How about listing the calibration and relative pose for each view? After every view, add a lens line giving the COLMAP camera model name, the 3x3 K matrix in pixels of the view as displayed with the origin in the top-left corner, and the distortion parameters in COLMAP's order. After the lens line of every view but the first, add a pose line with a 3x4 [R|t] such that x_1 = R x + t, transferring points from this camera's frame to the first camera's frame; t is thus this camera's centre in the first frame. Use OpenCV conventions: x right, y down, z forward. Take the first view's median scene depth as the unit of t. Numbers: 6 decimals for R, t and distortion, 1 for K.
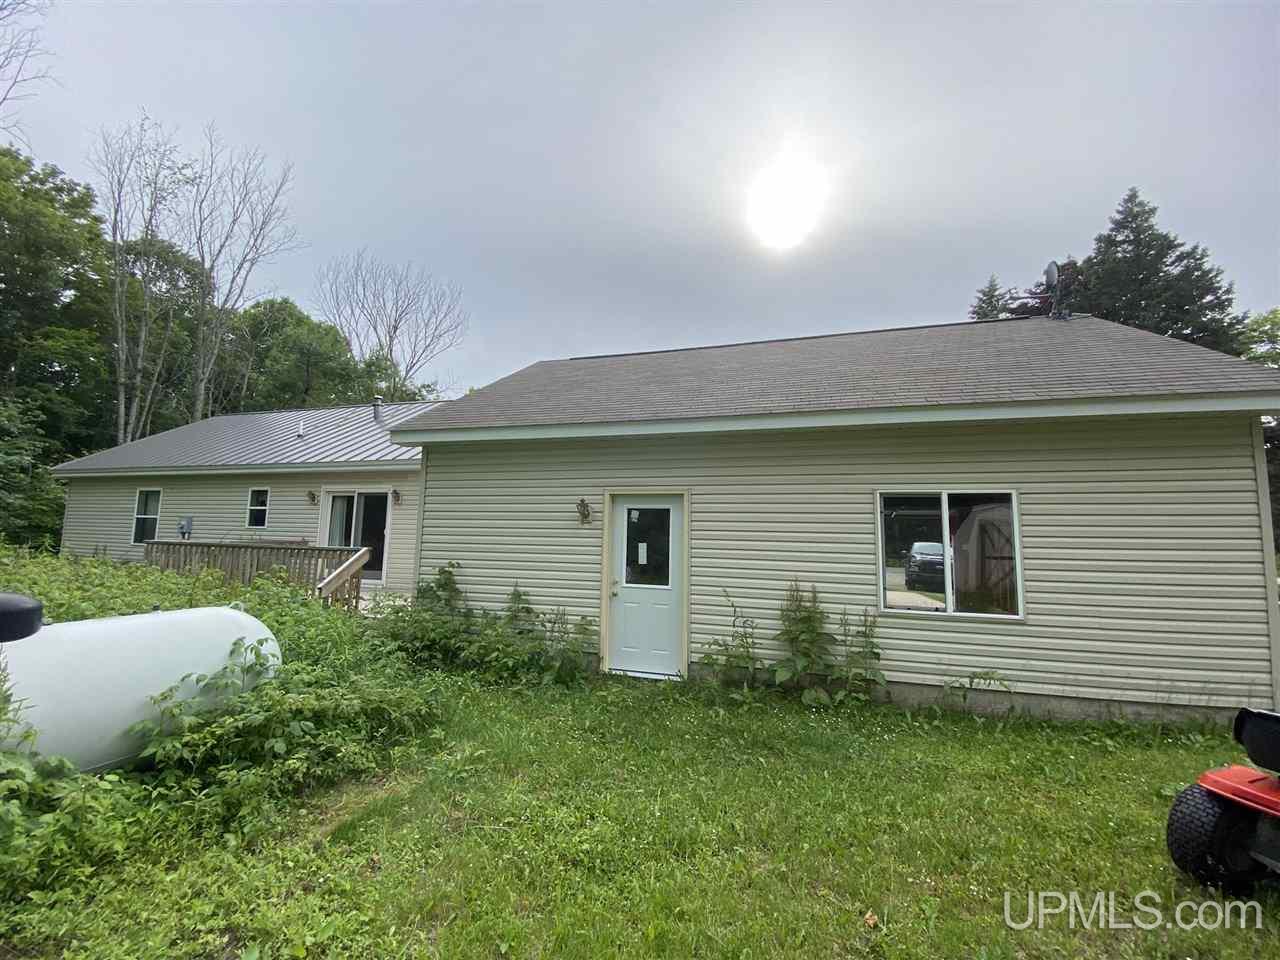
lens RADIAL K [[513.0, 0, 639.9], [0, 513.0, 475.7], [0, 0, 1]] dist [0.036878, -0.030842]
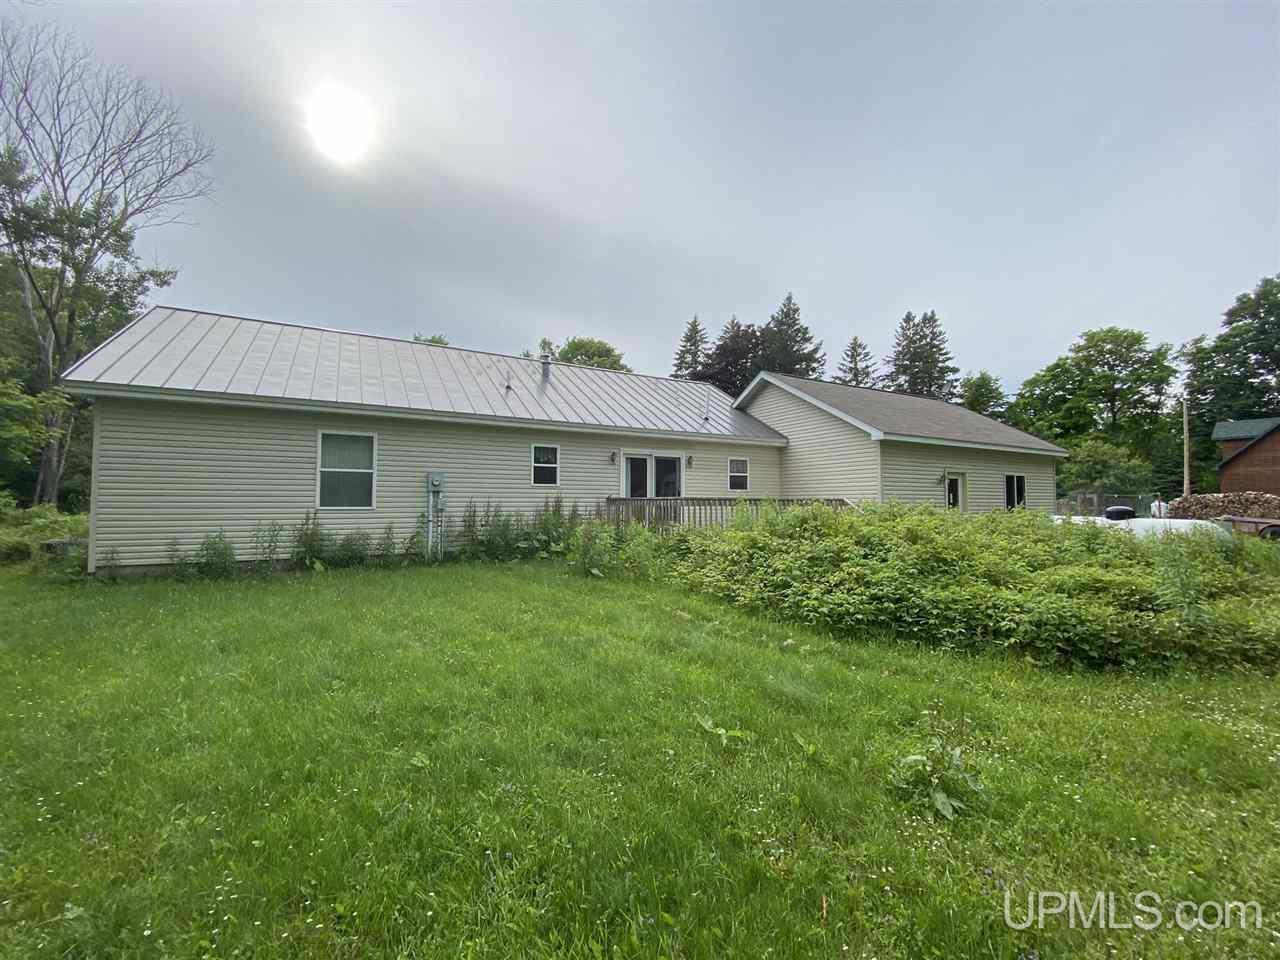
lens RADIAL K [[513.0, 0, 639.9], [0, 513.0, 475.7], [0, 0, 1]] dist [0.036878, -0.030842]
pose [[0.697687, 0.018255, 0.716170, -1.305932], [-0.073008, 0.996282, 0.045729, 0.024215], [-0.712673, -0.084191, 0.696426, 0.199520]]
